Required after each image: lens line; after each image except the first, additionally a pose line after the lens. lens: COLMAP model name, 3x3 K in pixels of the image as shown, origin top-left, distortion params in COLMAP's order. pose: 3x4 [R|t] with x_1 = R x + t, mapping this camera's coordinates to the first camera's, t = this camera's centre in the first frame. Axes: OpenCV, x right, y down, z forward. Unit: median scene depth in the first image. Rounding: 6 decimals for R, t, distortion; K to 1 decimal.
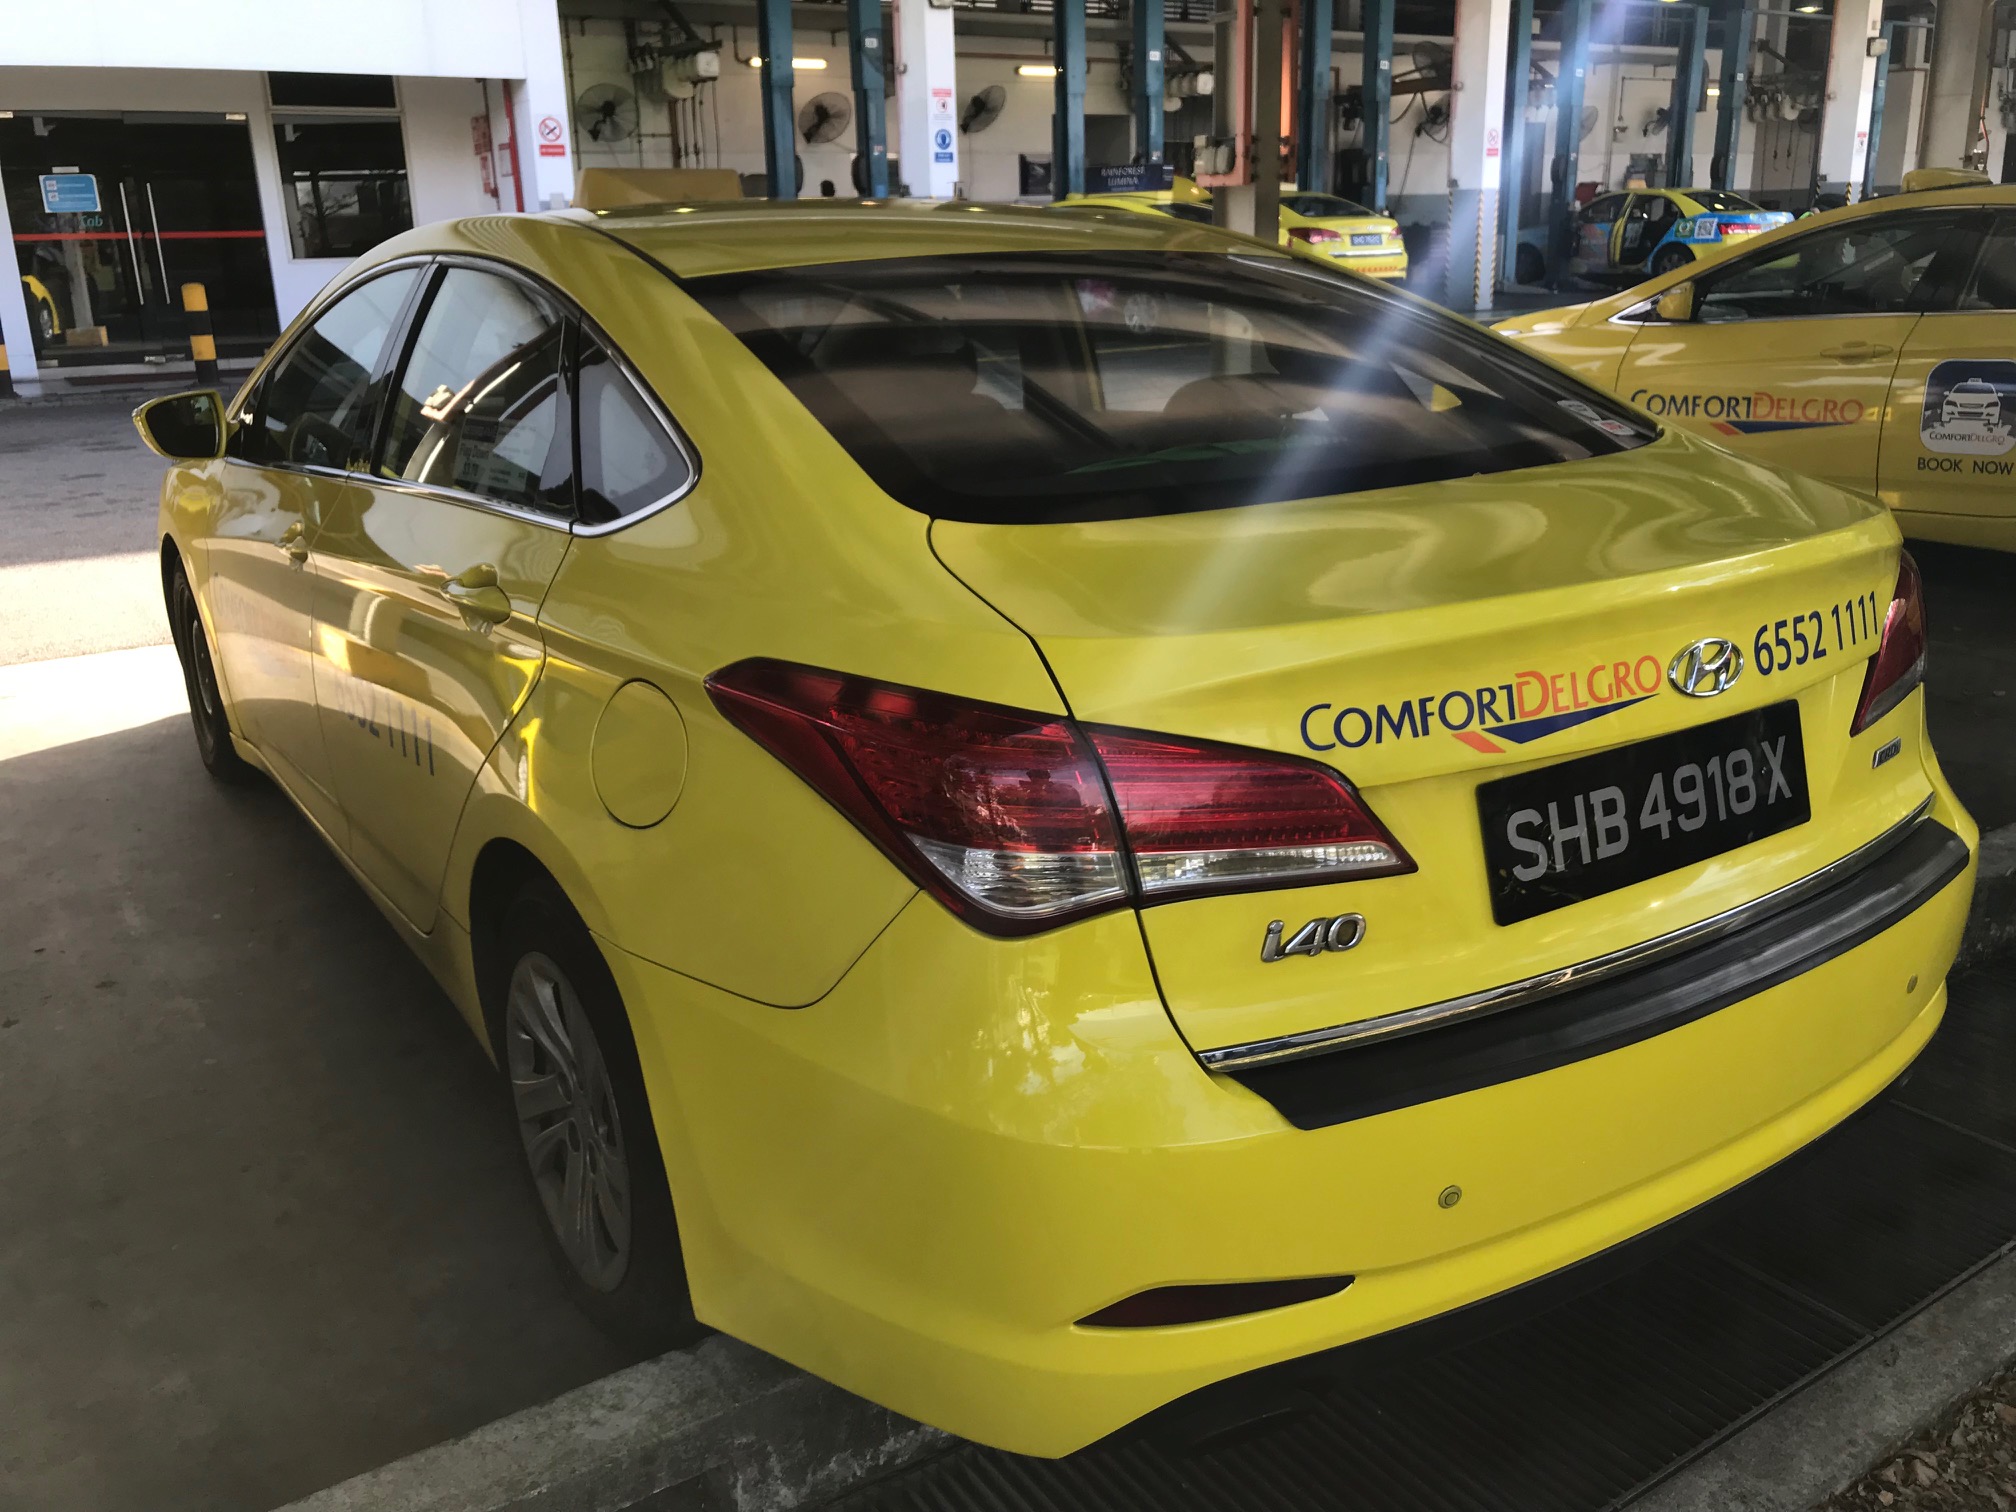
lens RADIAL K [[1654.4, 0, 956.6], [0, 1654.4, 737.0], [0, 0, 1]] dist [0.112400, -0.287169]
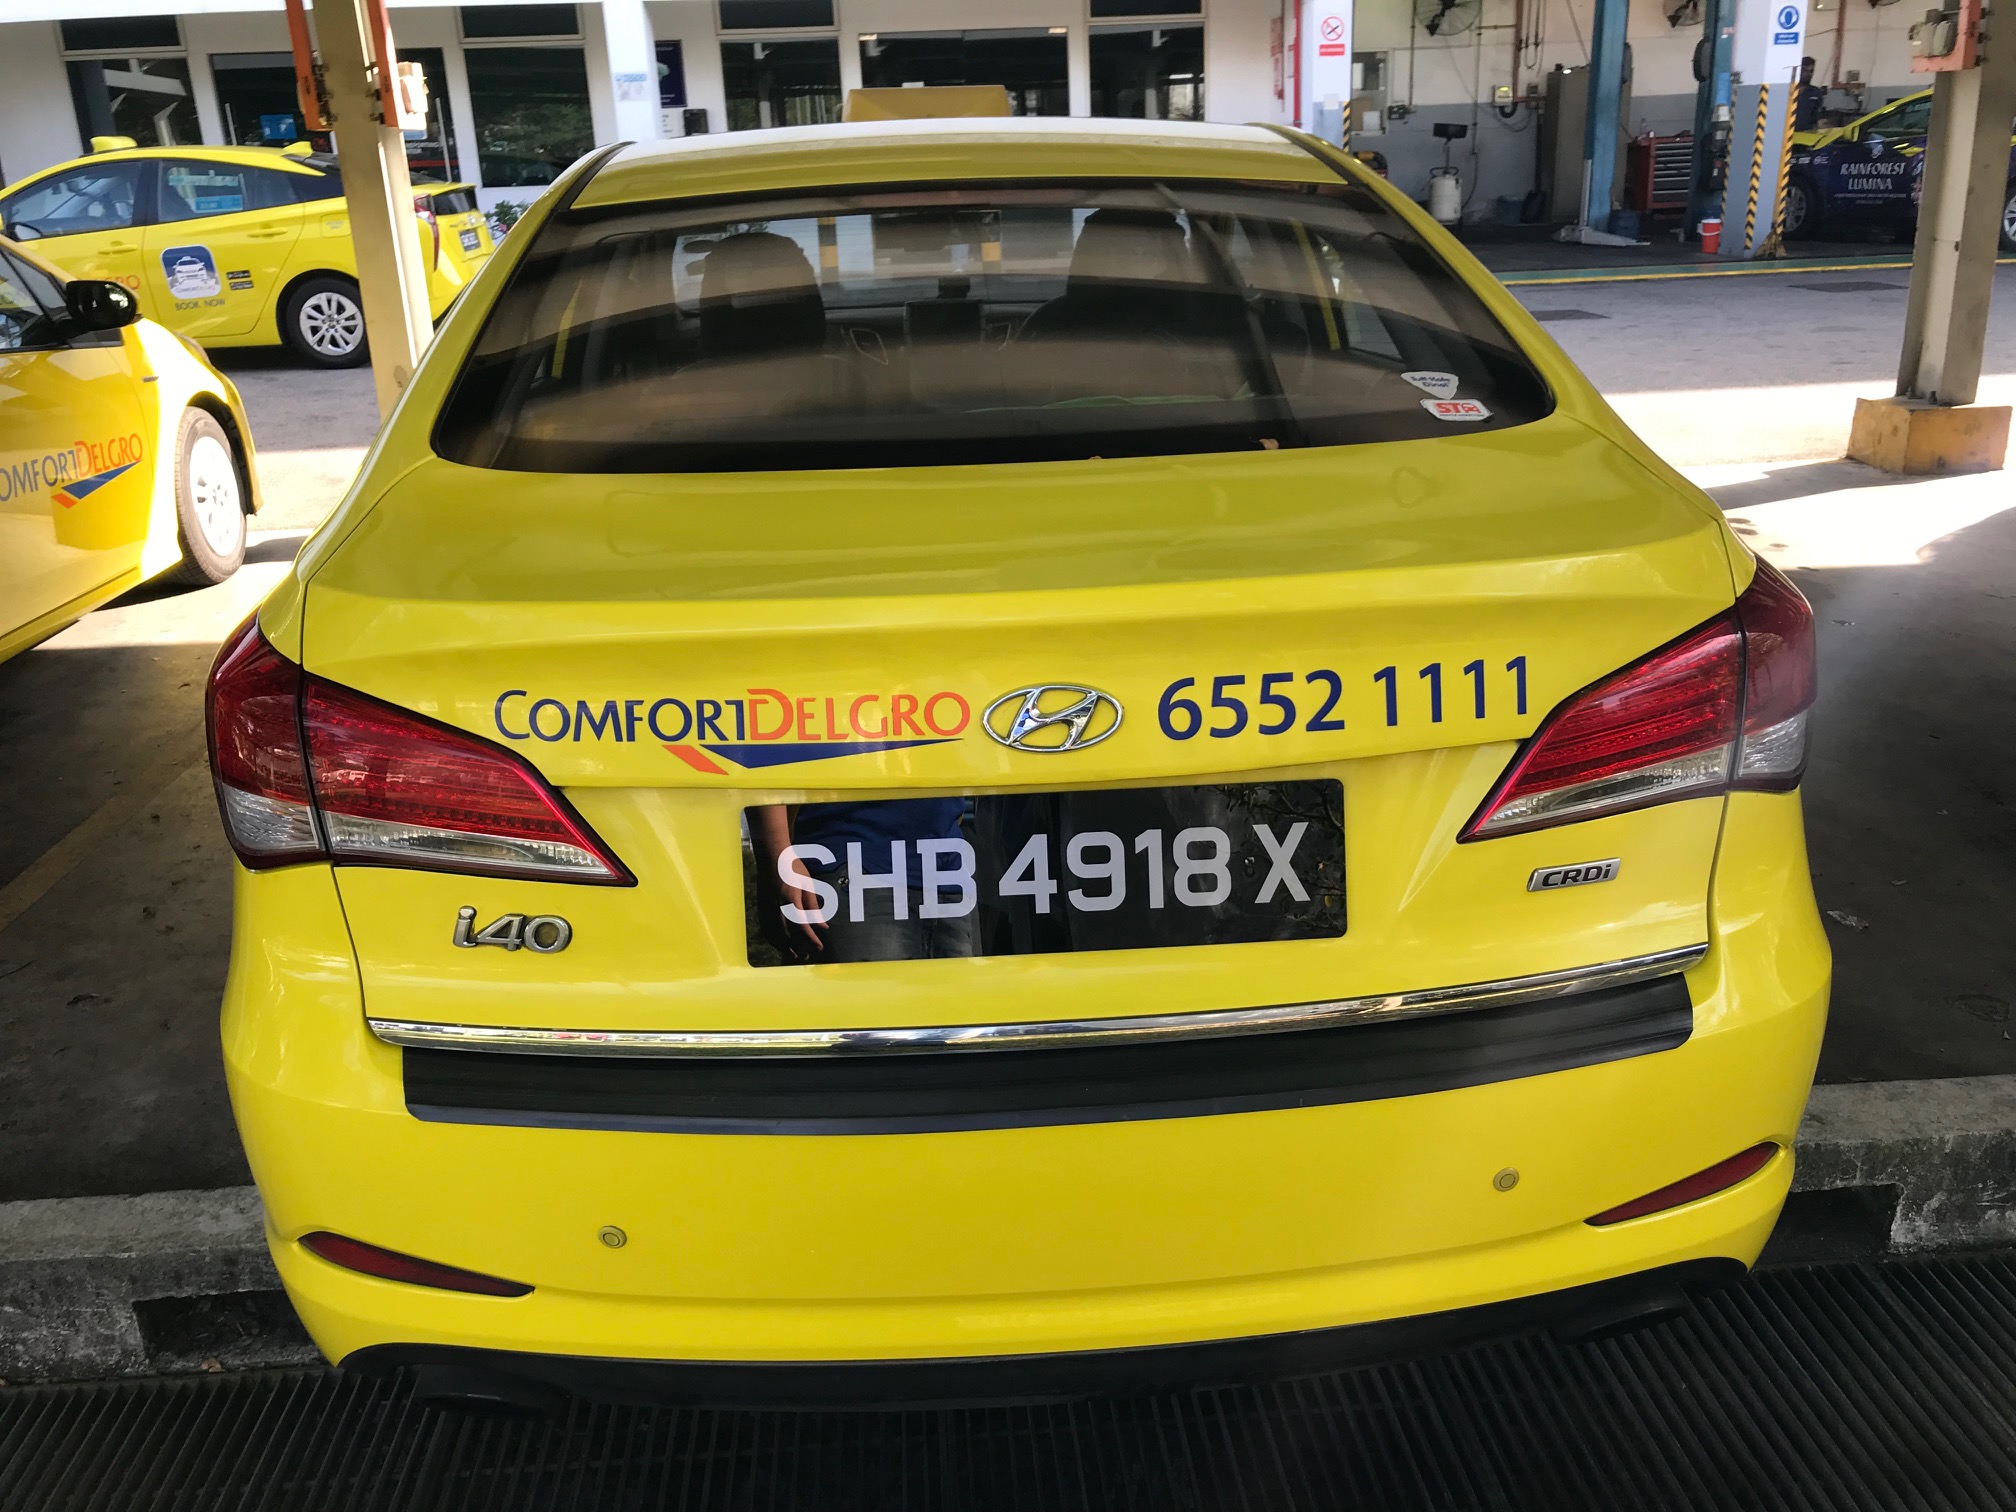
lens RADIAL K [[1633.7, 0, 1008.0], [0, 1633.7, 756.0], [0, 0, 1]] dist [0.075798, -0.098624]
pose [[0.870066, 0.162827, -0.465266, 0.797993], [-0.130203, 0.986261, 0.101672, -0.100760], [0.475428, -0.027882, 0.879313, 0.278191]]
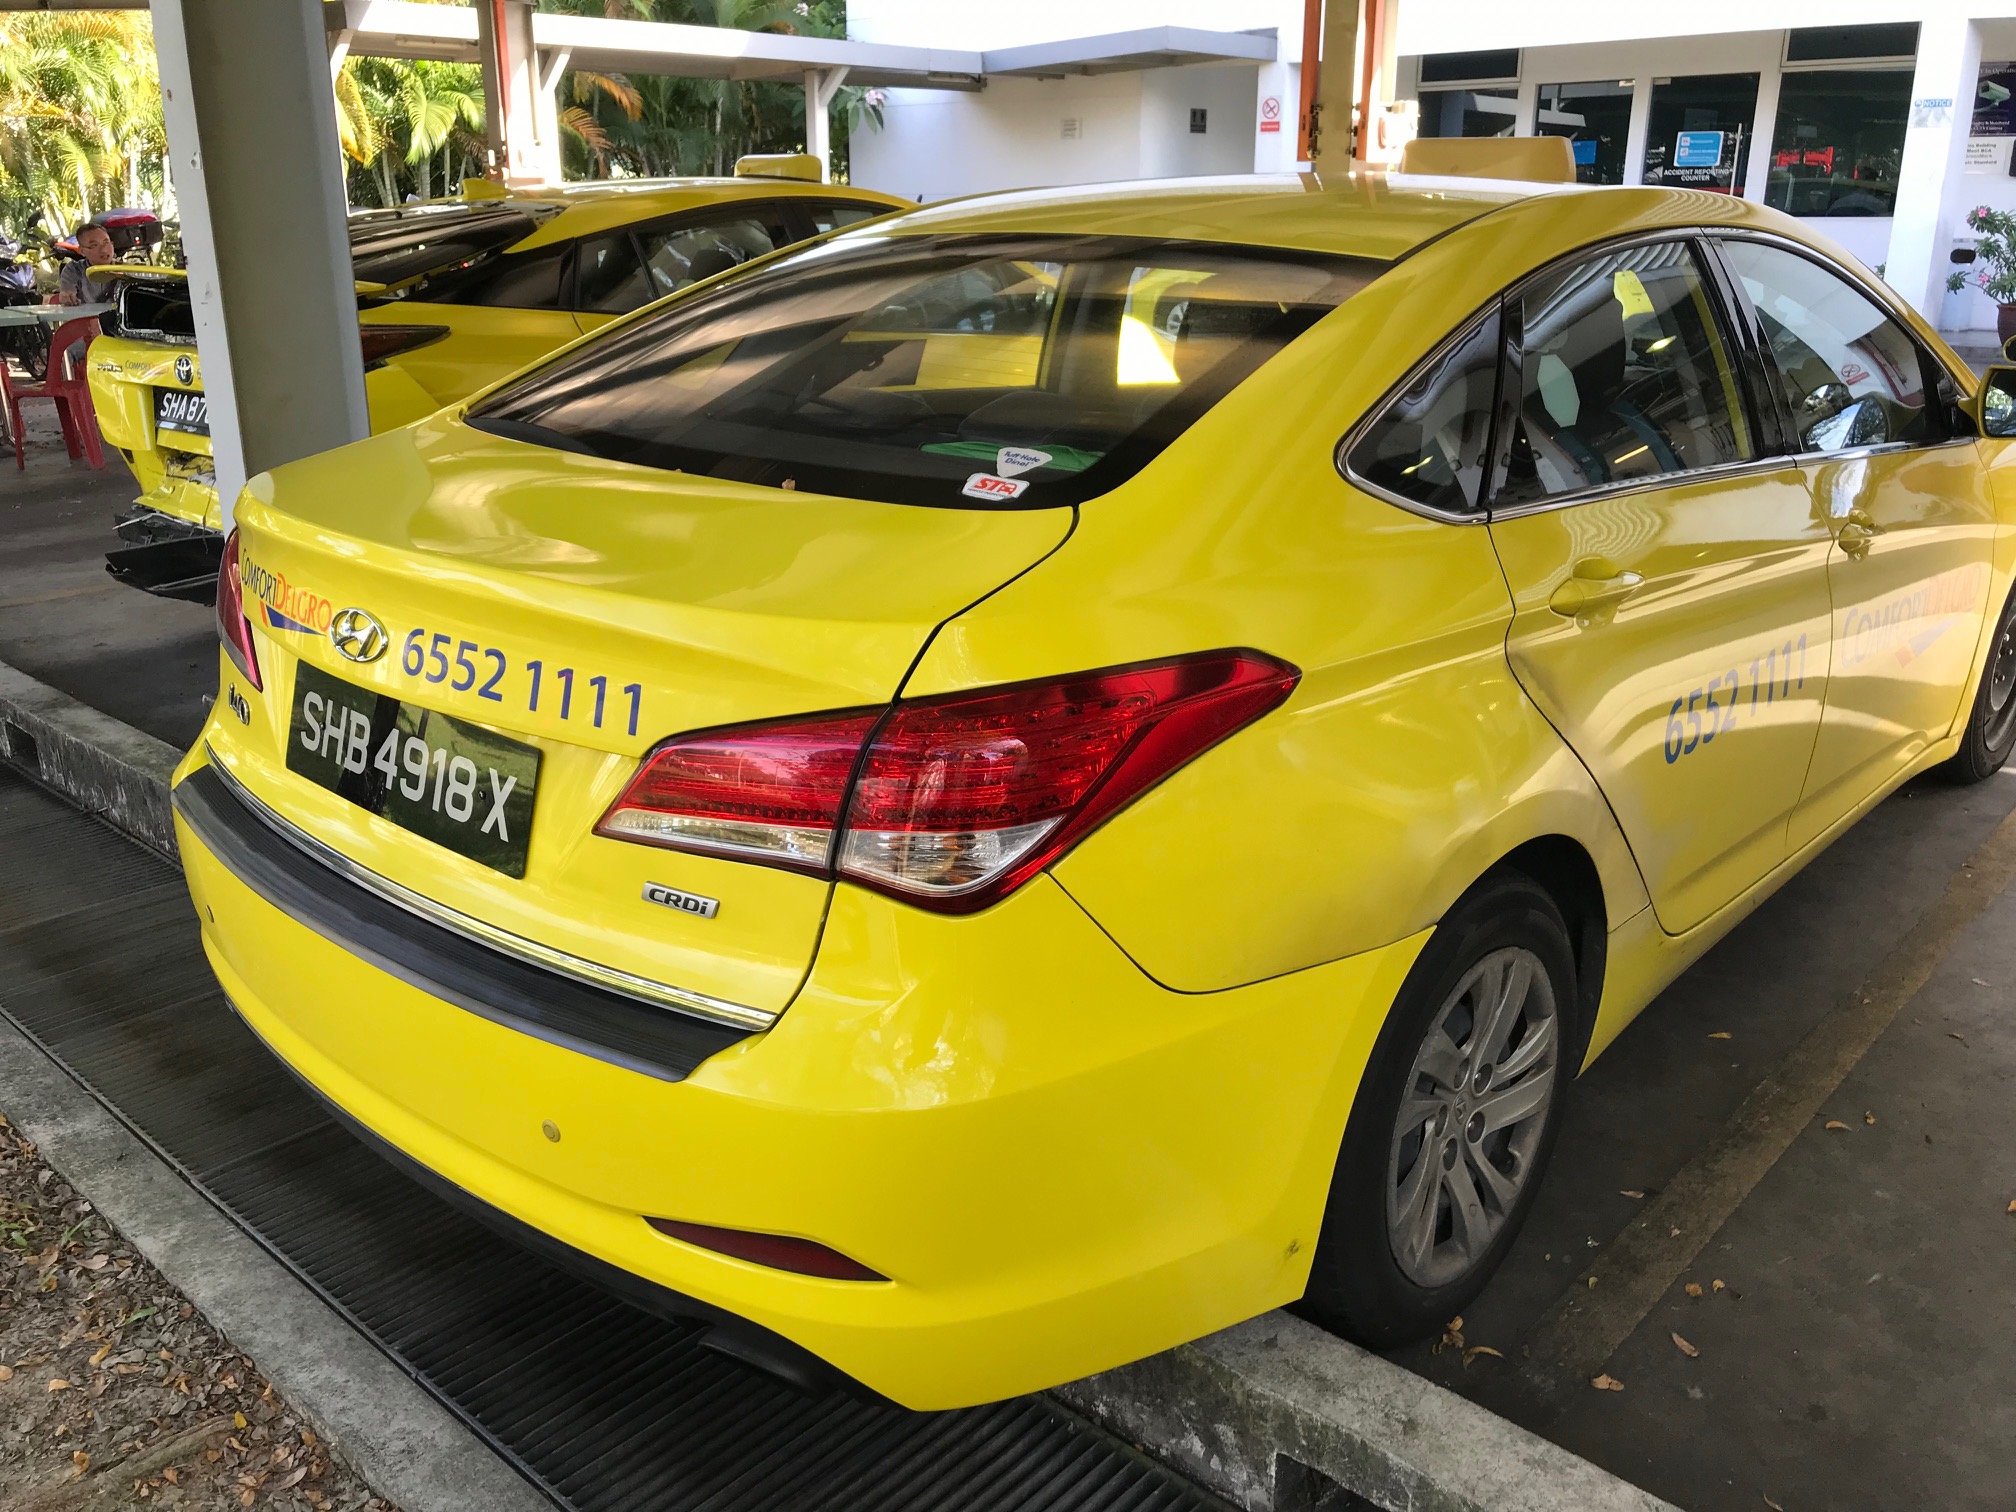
lens RADIAL K [[1633.7, 0, 1008.0], [0, 1633.7, 756.0], [0, 0, 1]] dist [0.075798, -0.098624]
pose [[0.256088, 0.330420, -0.908428, 1.540587], [-0.287446, 0.923285, 0.254792, -0.359885], [0.922927, 0.195875, 0.331420, 1.038178]]
